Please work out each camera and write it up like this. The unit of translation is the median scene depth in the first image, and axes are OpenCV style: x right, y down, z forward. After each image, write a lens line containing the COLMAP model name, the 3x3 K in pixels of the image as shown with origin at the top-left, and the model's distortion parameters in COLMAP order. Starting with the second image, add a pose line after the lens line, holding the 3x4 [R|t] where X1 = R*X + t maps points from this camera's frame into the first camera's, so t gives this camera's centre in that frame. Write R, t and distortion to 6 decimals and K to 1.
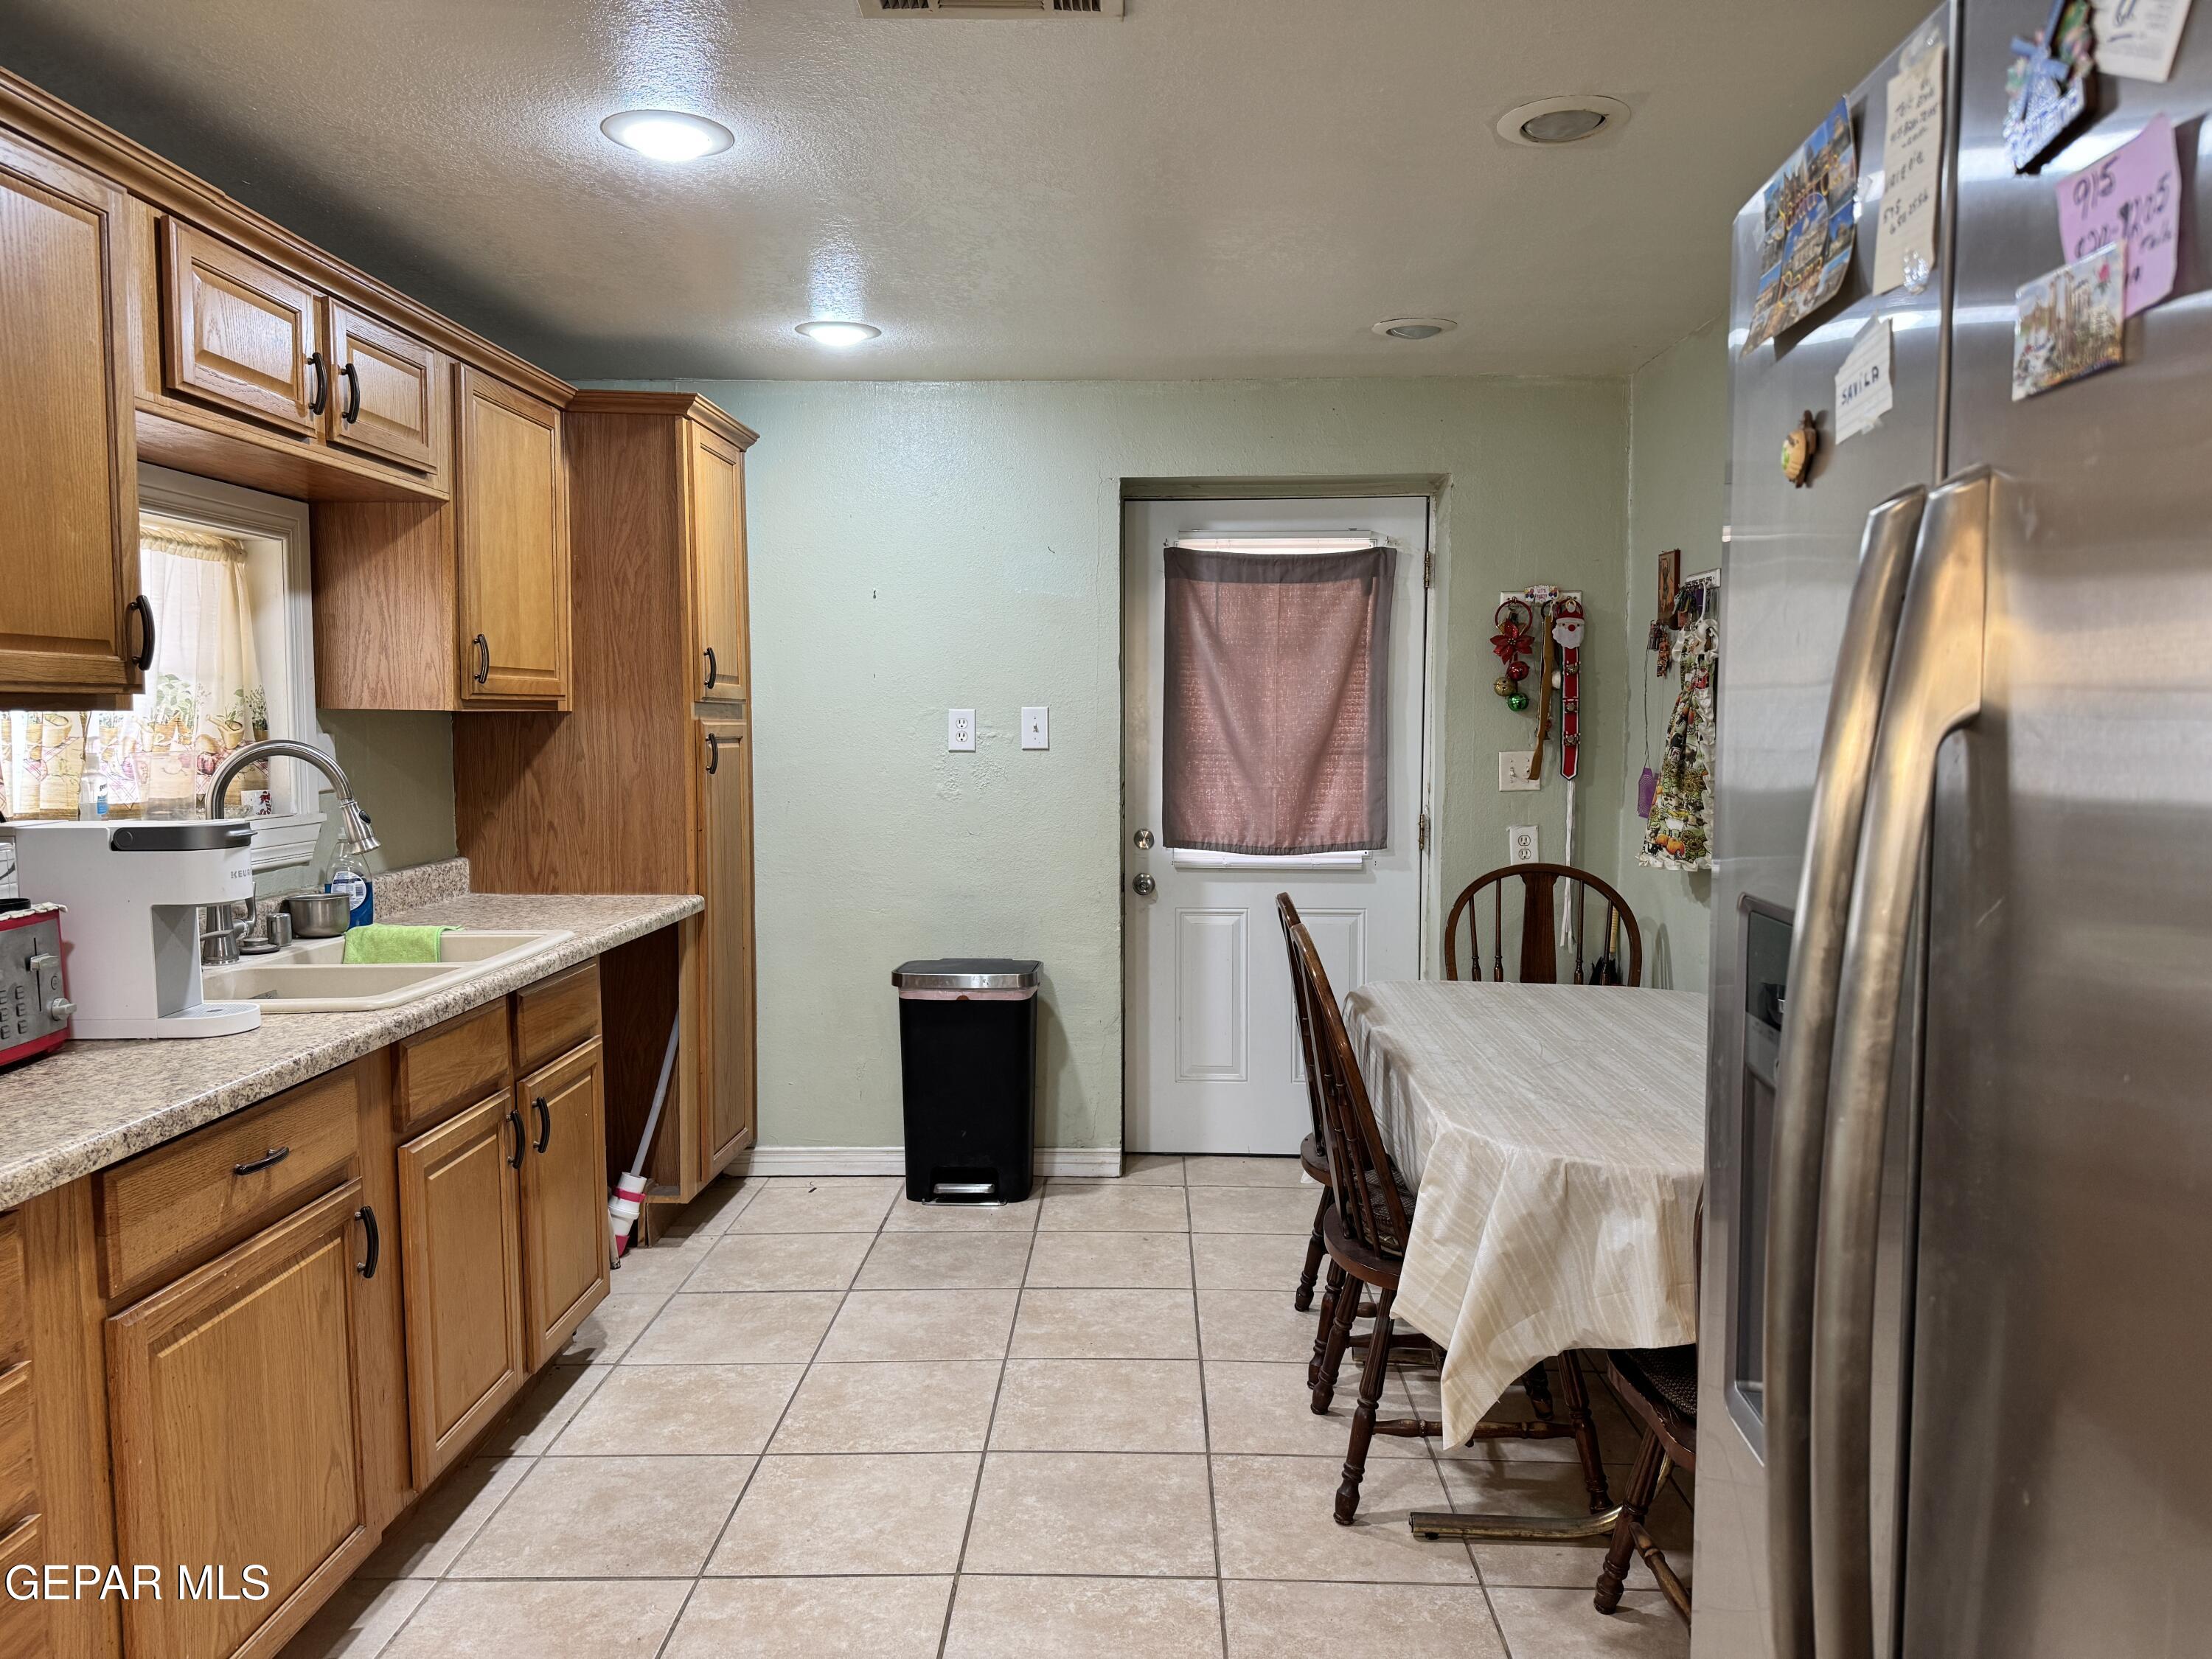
lens RADIAL K [[1543.0, 0, 1103.8], [0, 1543.0, 838.5], [0, 0, 1]] dist [0.125222, -0.165748]
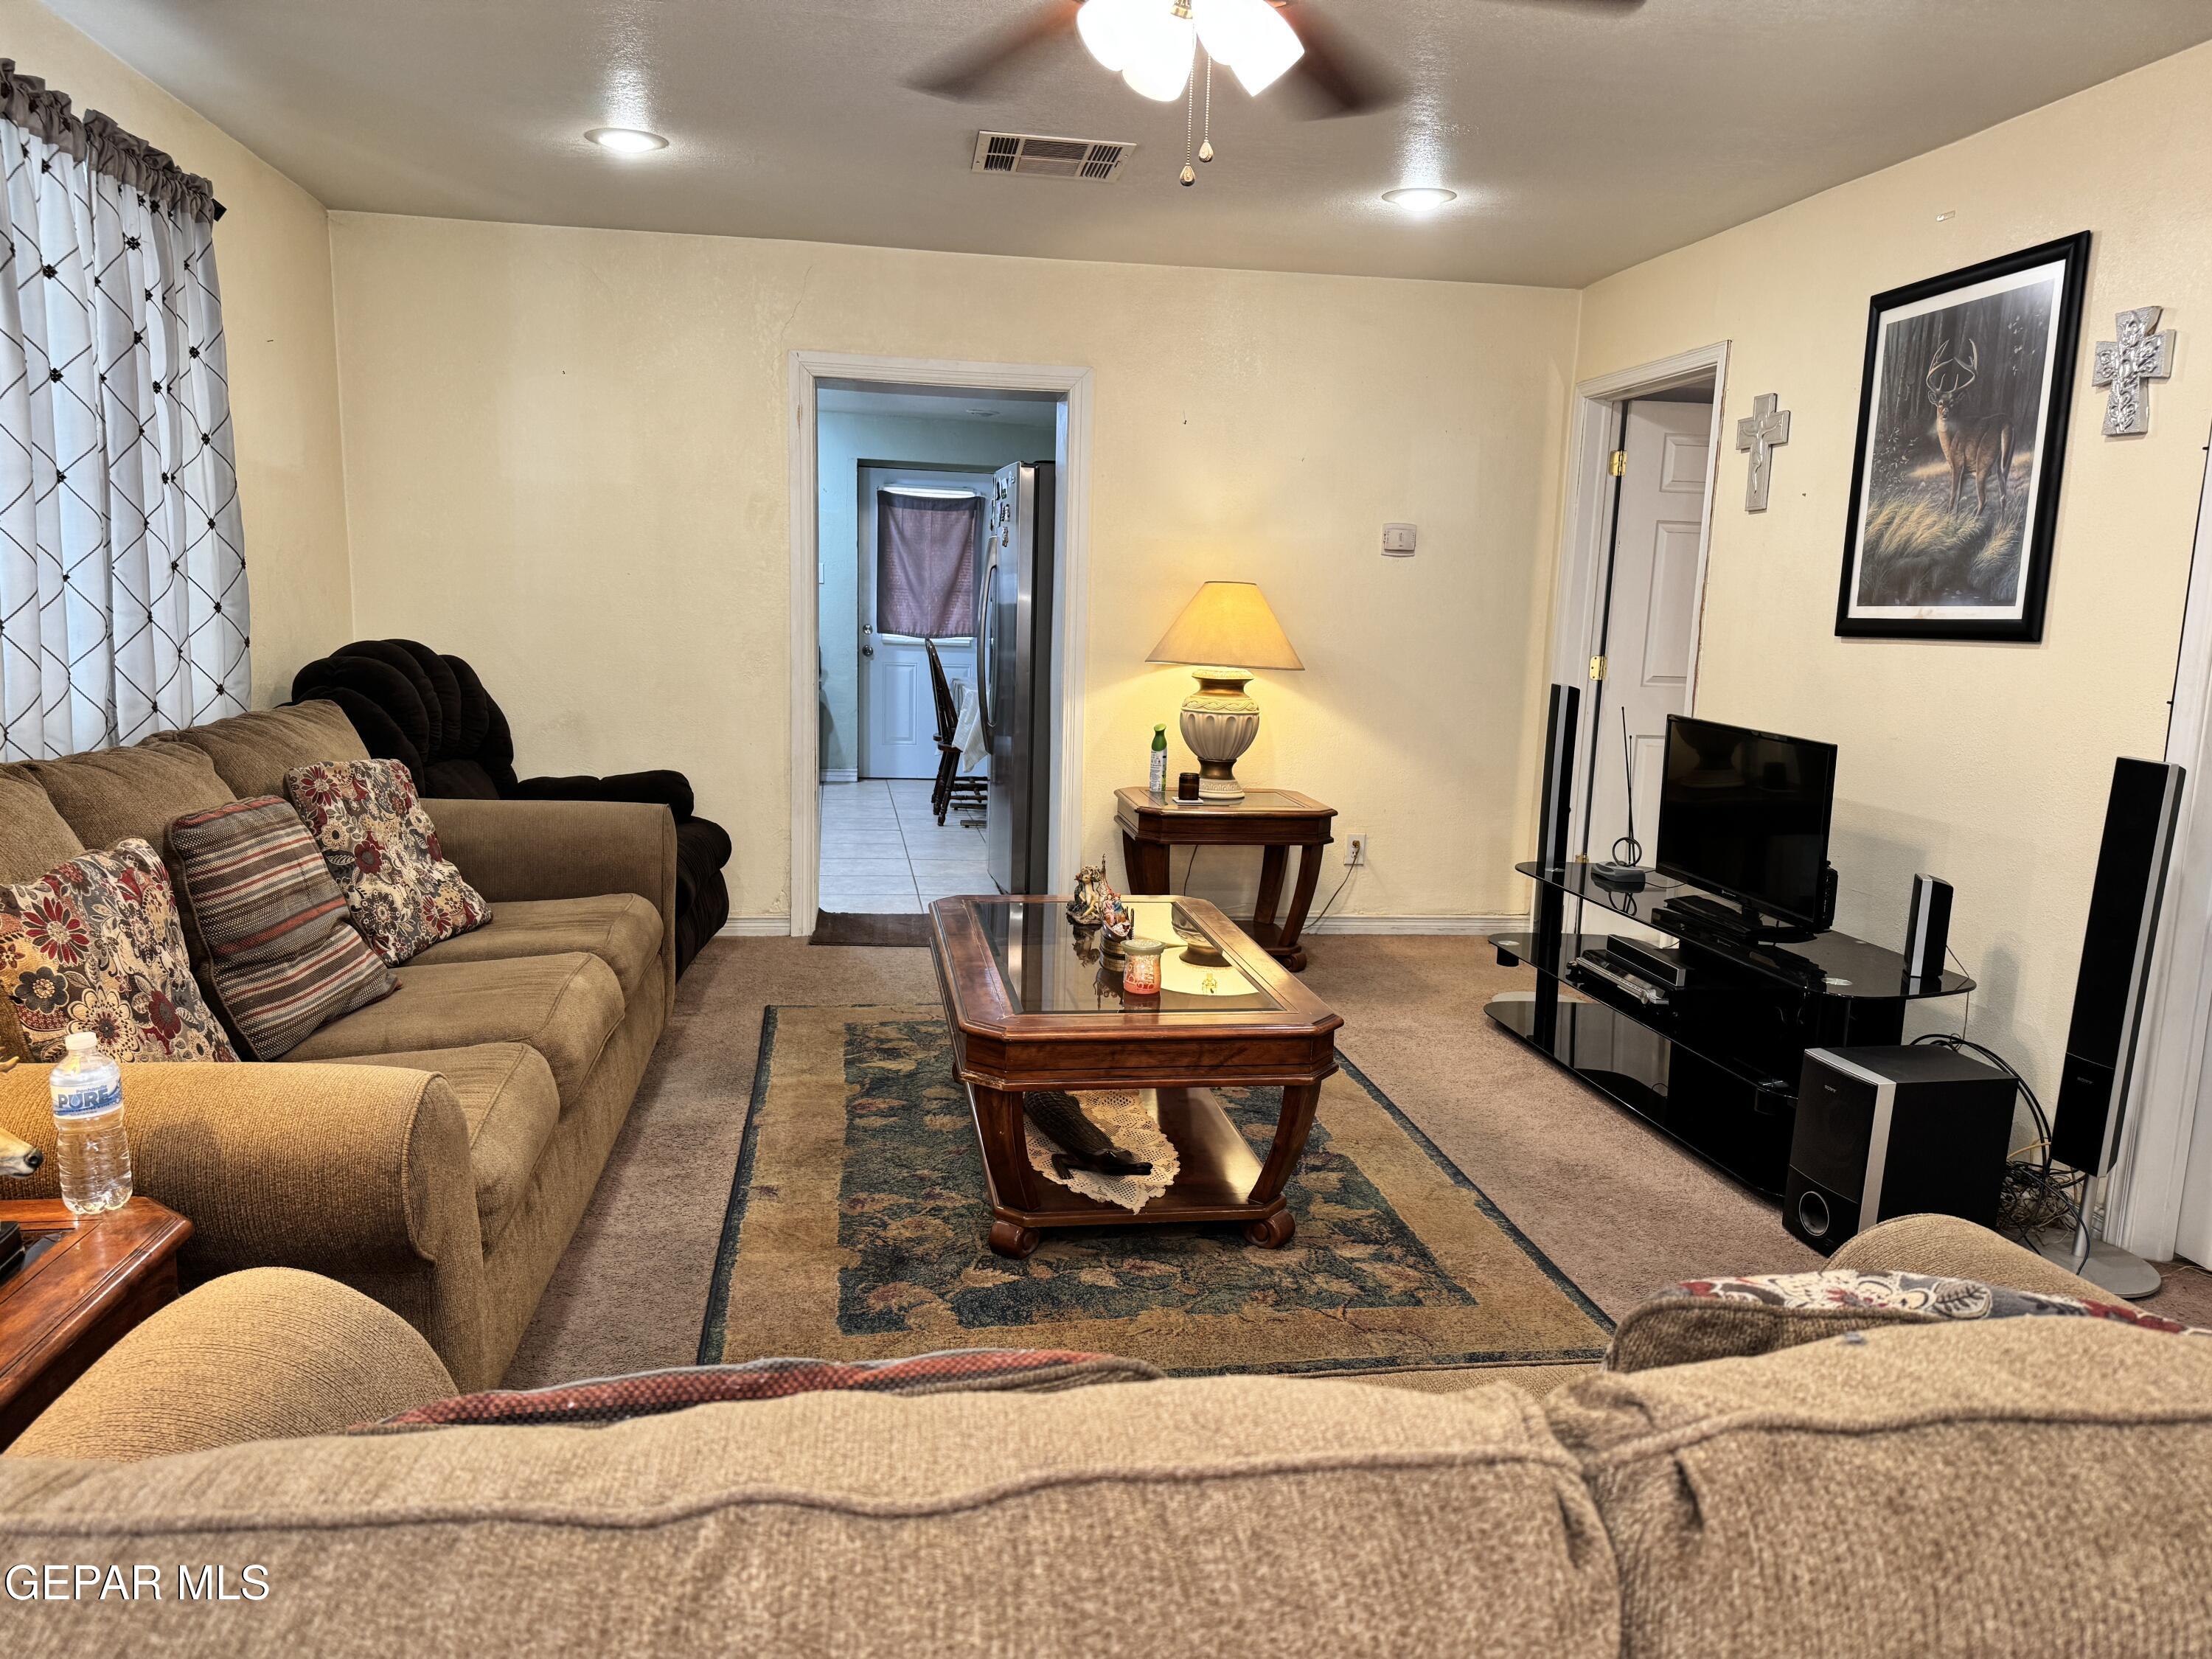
lens RADIAL K [[1543.0, 0, 1103.8], [0, 1543.0, 838.5], [0, 0, 1]] dist [0.125222, -0.165748]
pose [[0.979685, 0.001260, 0.200539, -0.096774], [-0.017244, 0.996806, 0.077980, 0.134059], [-0.199800, -0.079854, 0.976577, -1.359924]]
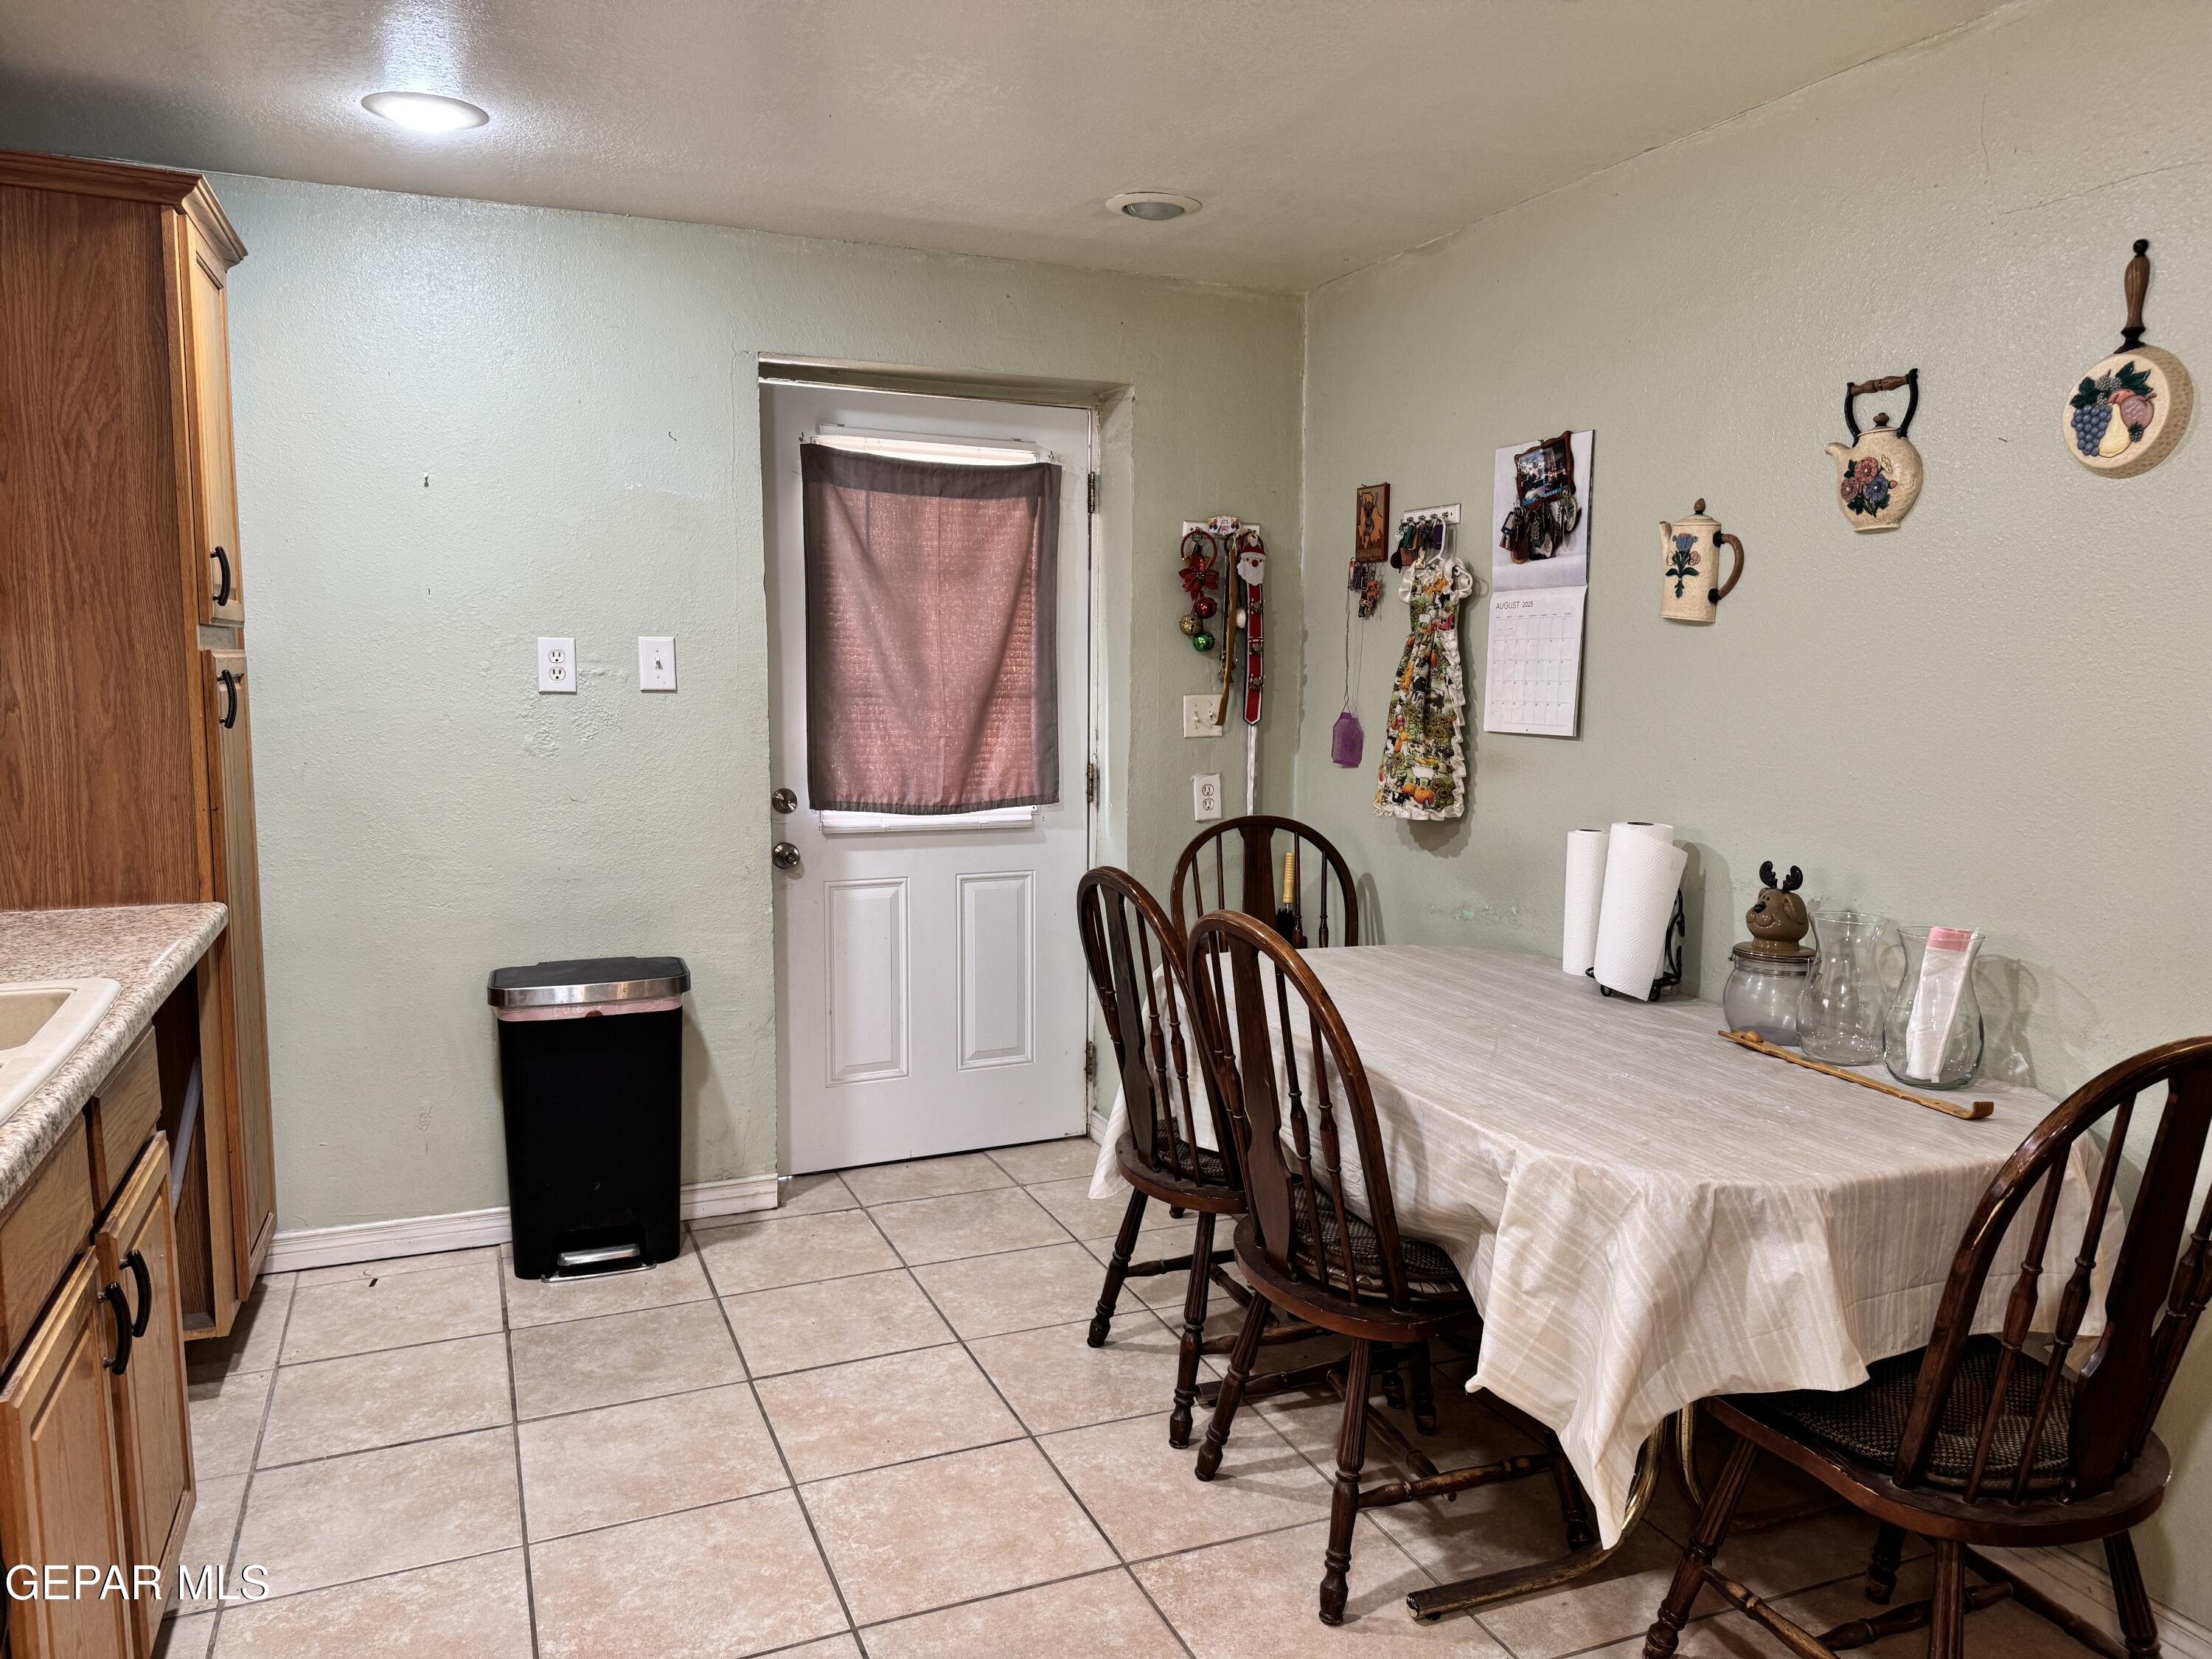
lens RADIAL K [[1549.3, 0, 1117.7], [0, 1549.3, 844.5], [0, 0, 1]] dist [0.057349, -0.094020]
pose [[0.911090, -0.041446, 0.410119, -0.176390], [0.023446, 0.998532, 0.048824, -0.014199], [-0.411541, -0.034867, 0.910724, 0.192666]]
